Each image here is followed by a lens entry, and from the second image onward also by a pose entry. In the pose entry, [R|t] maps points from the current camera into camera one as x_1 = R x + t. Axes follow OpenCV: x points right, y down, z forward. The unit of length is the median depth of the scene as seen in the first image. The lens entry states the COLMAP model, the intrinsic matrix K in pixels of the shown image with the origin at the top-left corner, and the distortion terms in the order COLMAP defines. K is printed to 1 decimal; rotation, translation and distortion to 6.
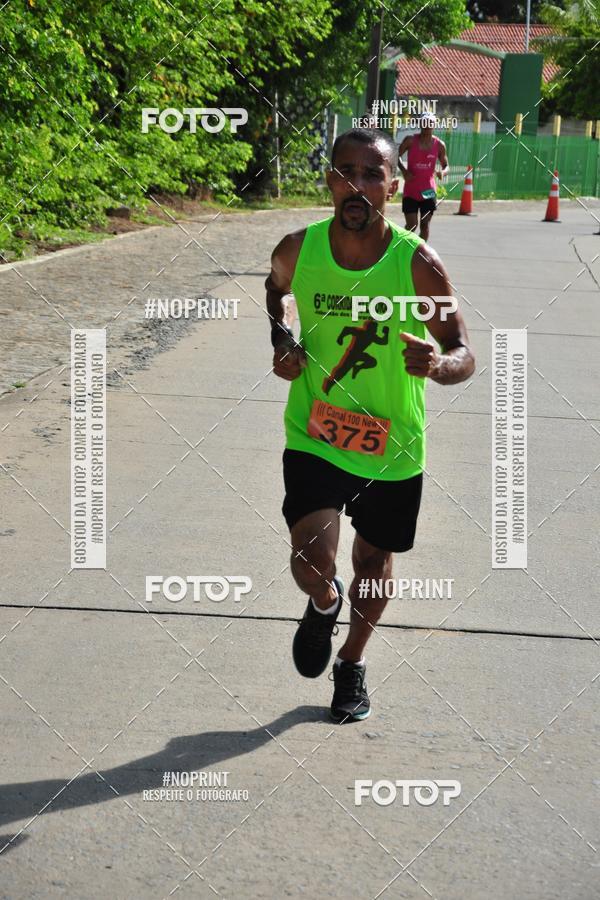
lens RADIAL K [[4203.9, 0, 306.7], [0, 4203.9, 433.8], [0, 0, 1]] dist [2.849639, 5.626855]
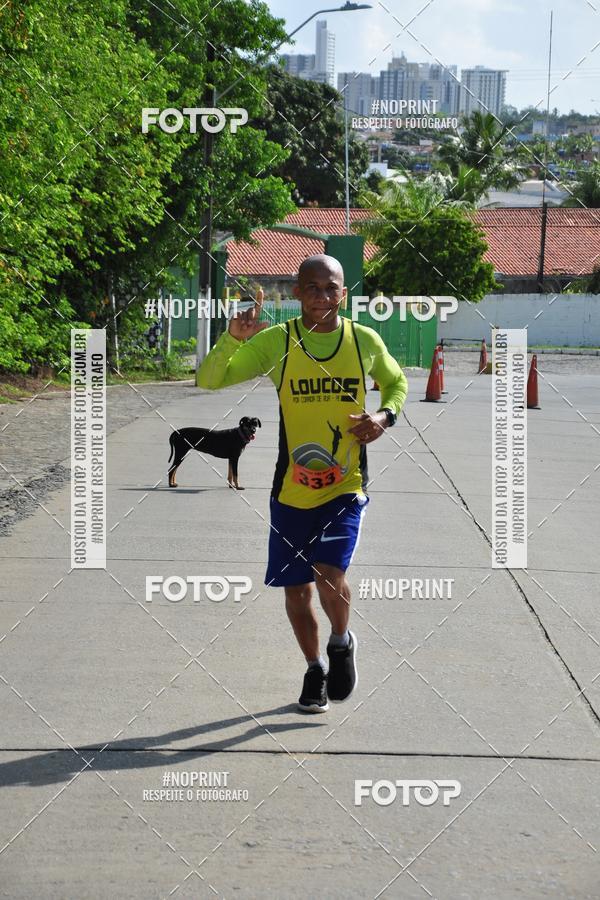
lens RADIAL K [[4485.8, 0, 313.5], [0, 4485.8, 426.6], [0, 0, 1]] dist [3.039254, 24.672268]
pose [[0.998413, -0.032393, 0.046077, -0.010297], [0.034483, 0.998378, -0.045312, 0.008763], [-0.044534, 0.046828, 0.997910, -0.100297]]
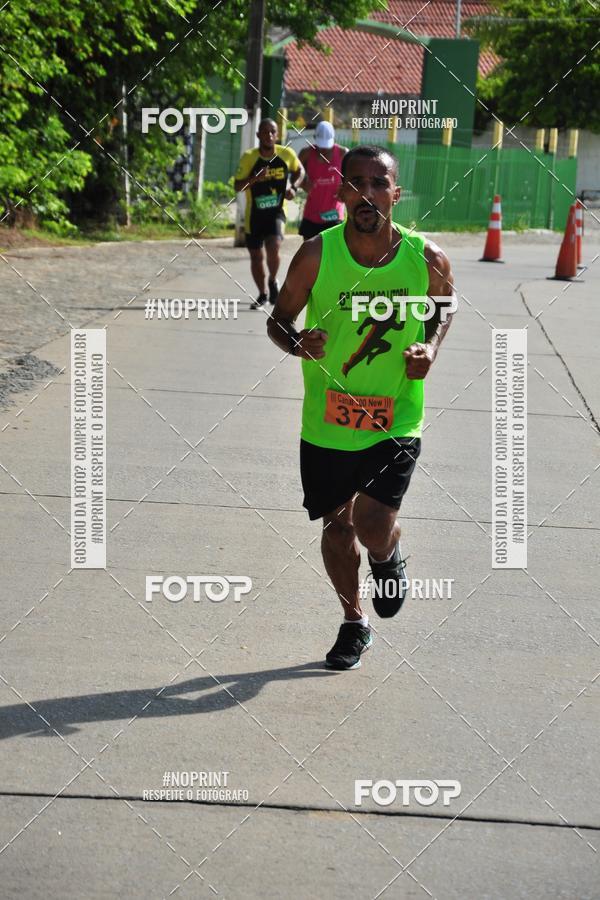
lens RADIAL K [[5694.8, 0, 317.9], [0, 5694.8, 439.0], [0, 0, 1]] dist [4.444966, -3.411859]
pose [[0.999625, 0.001969, 0.027321, -0.000859], [-0.001457, 0.999823, -0.018744, 0.000552], [-0.027353, 0.018697, 0.999451, -0.008307]]
